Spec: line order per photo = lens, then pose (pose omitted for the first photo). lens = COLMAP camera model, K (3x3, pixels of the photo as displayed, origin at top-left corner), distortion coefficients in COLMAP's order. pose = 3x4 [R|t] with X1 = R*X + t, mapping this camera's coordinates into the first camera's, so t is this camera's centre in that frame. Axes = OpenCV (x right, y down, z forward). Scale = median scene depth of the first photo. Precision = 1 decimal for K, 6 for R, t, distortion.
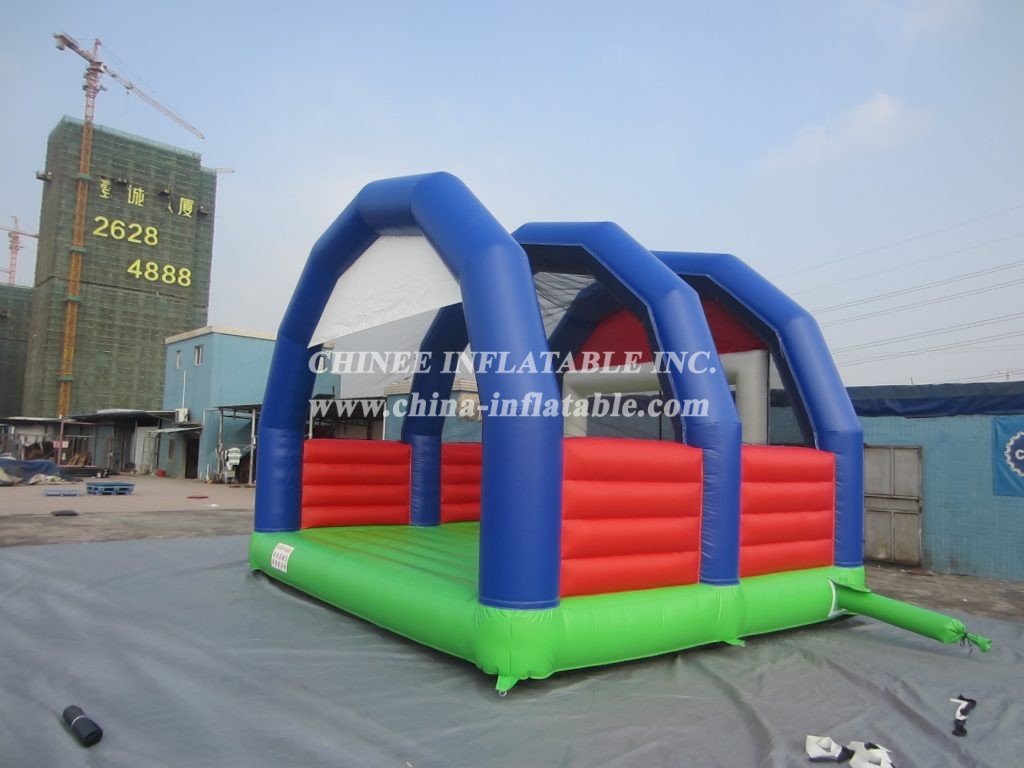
lens RADIAL K [[733.6, 0, 502.7], [0, 733.6, 385.1], [0, 0, 1]] dist [-0.032489, 0.021289]
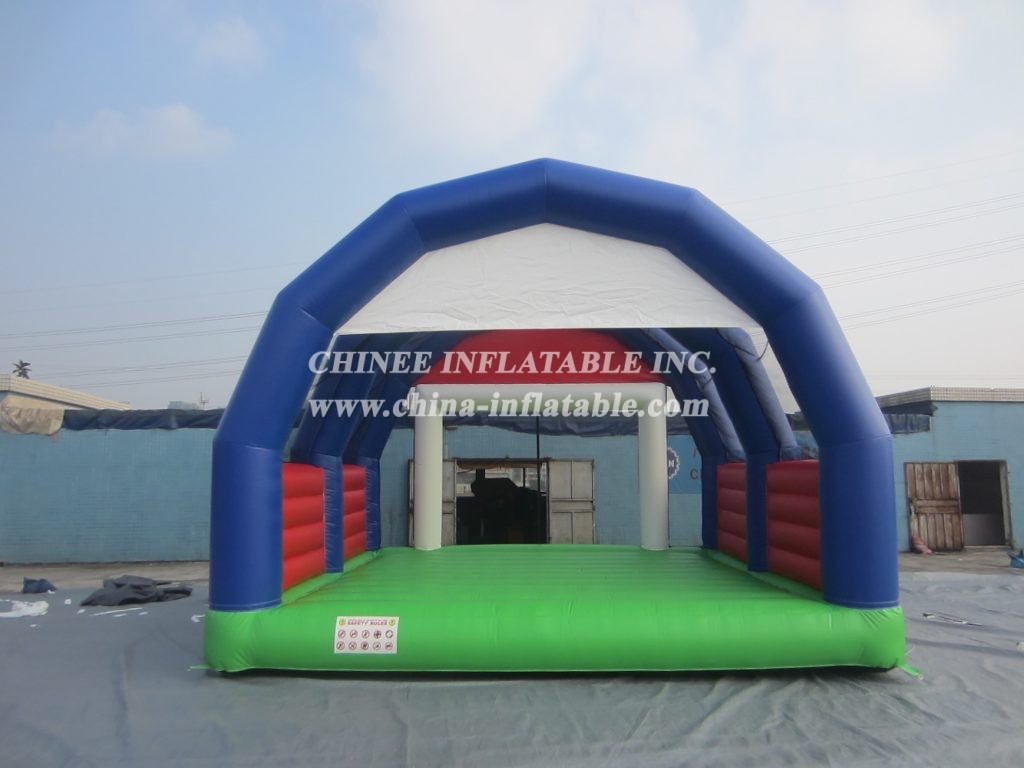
lens RADIAL K [[733.6, 0, 508.9], [0, 733.6, 376.0], [0, 0, 1]] dist [-0.032489, 0.021289]
pose [[0.620093, 0.069845, 0.781413, -0.541764], [-0.049401, 0.997529, -0.049960, 0.009925], [-0.782972, -0.007623, 0.622011, 0.311847]]
